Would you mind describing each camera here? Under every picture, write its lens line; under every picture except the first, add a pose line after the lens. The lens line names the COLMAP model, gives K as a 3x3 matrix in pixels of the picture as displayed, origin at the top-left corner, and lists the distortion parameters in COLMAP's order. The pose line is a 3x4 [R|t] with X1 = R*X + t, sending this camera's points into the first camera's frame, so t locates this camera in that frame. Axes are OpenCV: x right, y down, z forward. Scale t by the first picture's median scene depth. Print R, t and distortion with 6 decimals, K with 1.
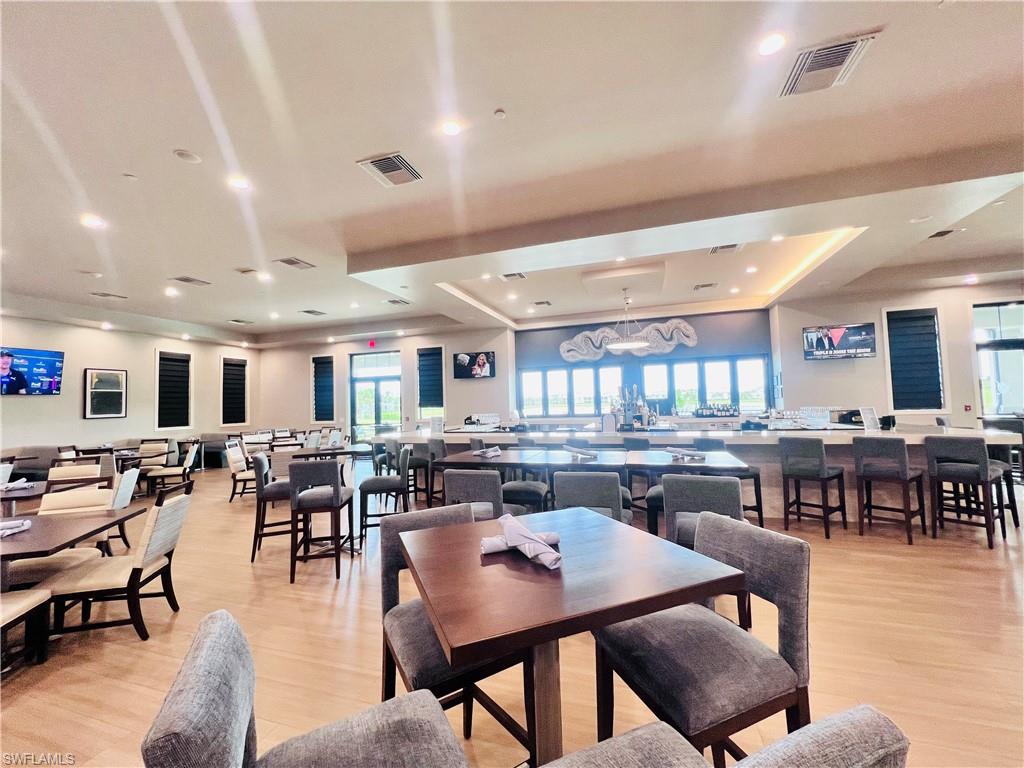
lens RADIAL K [[407.4, 0, 511.0], [0, 407.4, 382.8], [0, 0, 1]] dist [-0.000232, 0.000146]
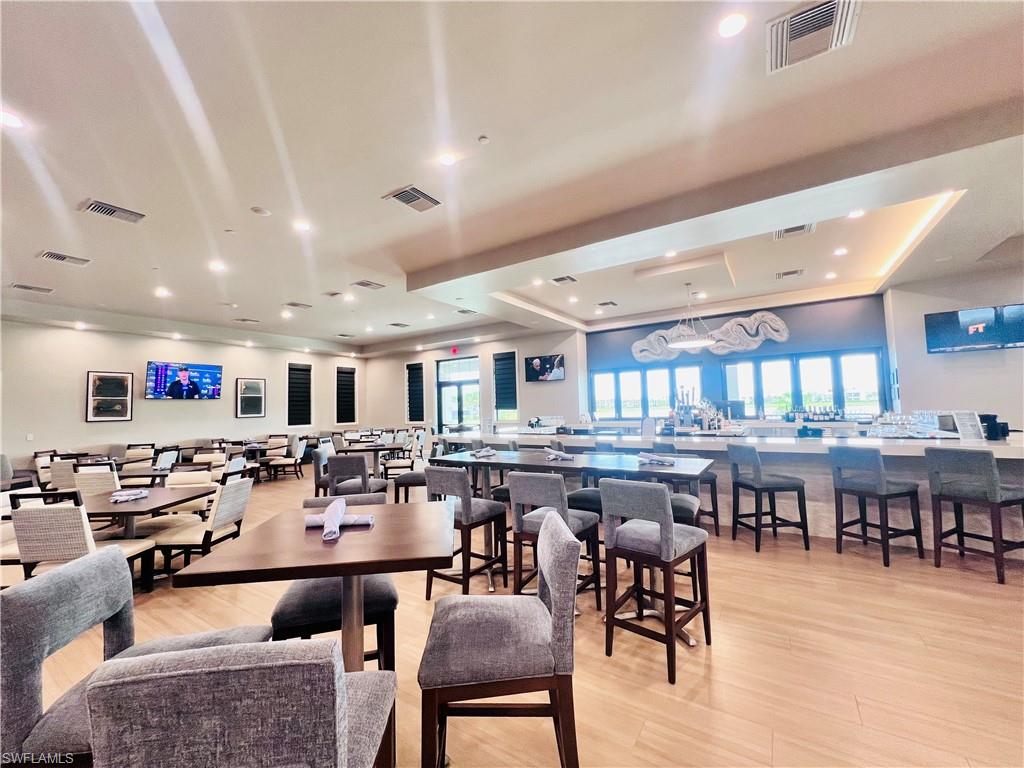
lens RADIAL K [[408.6, 0, 512.2], [0, 408.6, 383.3], [0, 0, 1]] dist [-0.000255, 0.000415]
pose [[0.966413, -0.013535, -0.256636, 0.124989], [0.012782, 0.999908, -0.004605, -0.002615], [0.256675, 0.001170, 0.966497, -0.011836]]
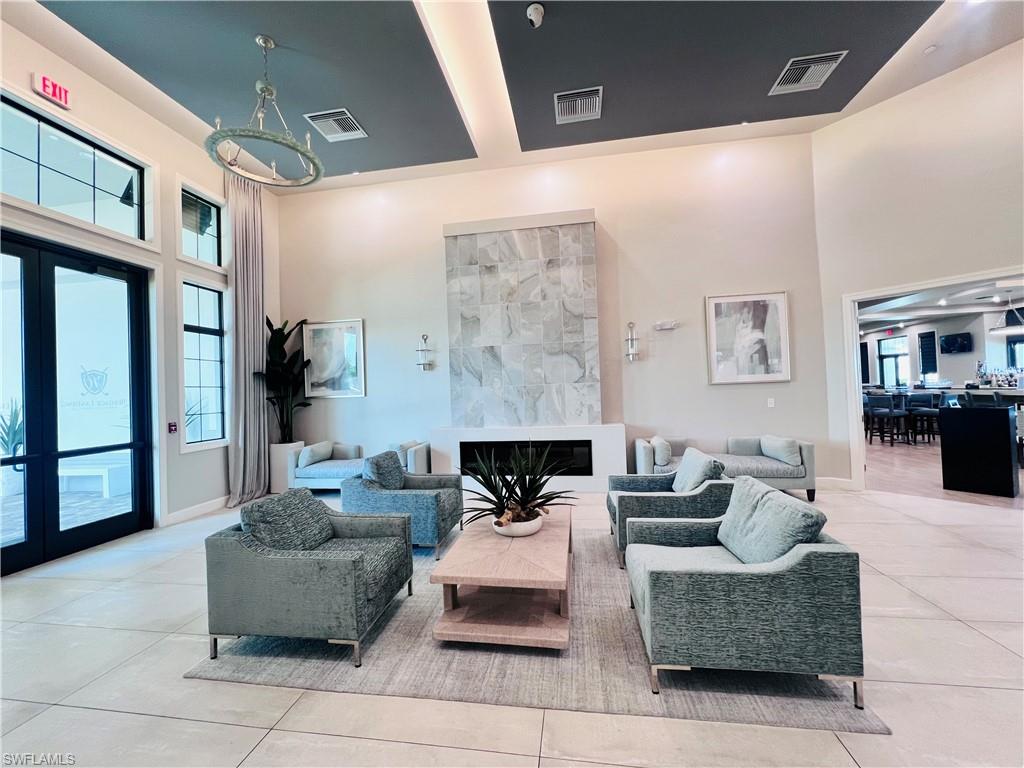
lens RADIAL K [[408.6, 0, 510.5], [0, 408.6, 380.8], [0, 0, 1]] dist [-0.000255, 0.000415]
pose [[0.154297, 0.004363, -0.988015, 1.400688], [0.075813, 0.996990, 0.016242, -0.070900], [0.985112, -0.077411, 0.153501, -0.944906]]
